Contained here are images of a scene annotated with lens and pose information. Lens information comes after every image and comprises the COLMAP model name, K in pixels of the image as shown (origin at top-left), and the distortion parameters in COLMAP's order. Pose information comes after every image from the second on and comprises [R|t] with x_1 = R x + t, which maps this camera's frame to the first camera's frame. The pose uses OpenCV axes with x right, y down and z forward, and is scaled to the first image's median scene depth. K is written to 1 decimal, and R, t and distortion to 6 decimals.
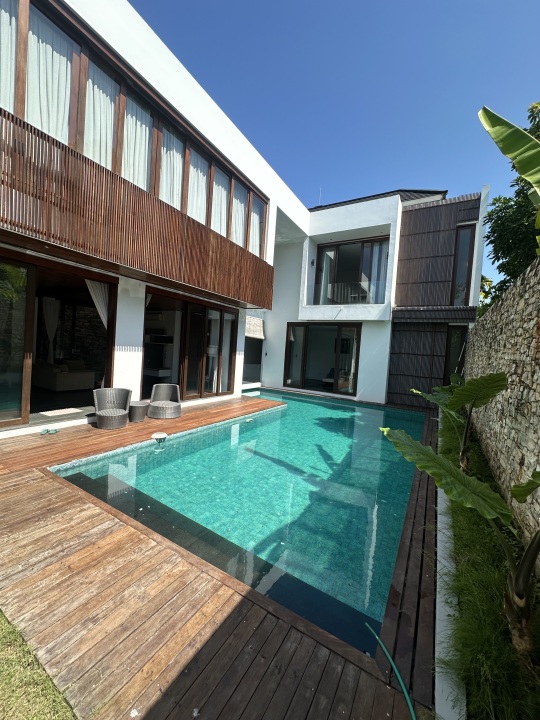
lens RADIAL K [[288.4, 0, 266.2], [0, 288.4, 357.0], [0, 0, 1]] dist [0.017617, -0.002869]
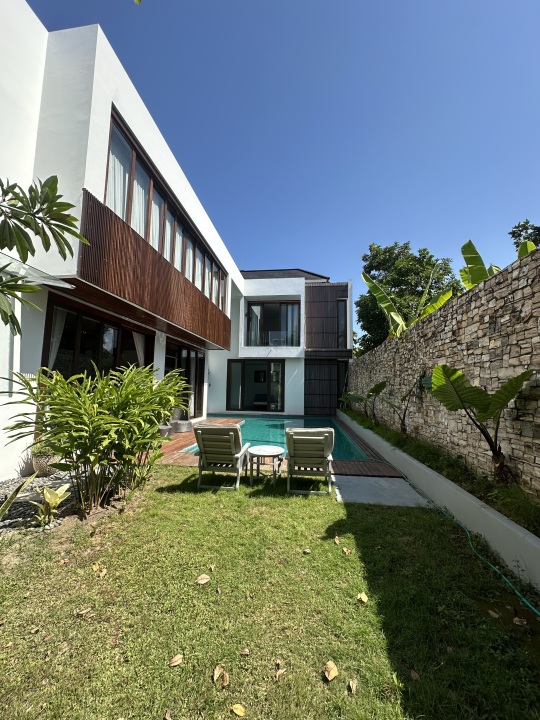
lens RADIAL K [[288.4, 0, 269.4], [0, 288.4, 361.8], [0, 0, 1]] dist [0.017617, -0.002869]
pose [[0.918081, -0.015109, 0.396105, -0.319307], [0.054679, 0.994548, -0.088799, 0.016895], [-0.392603, 0.103183, 0.913901, -0.278608]]
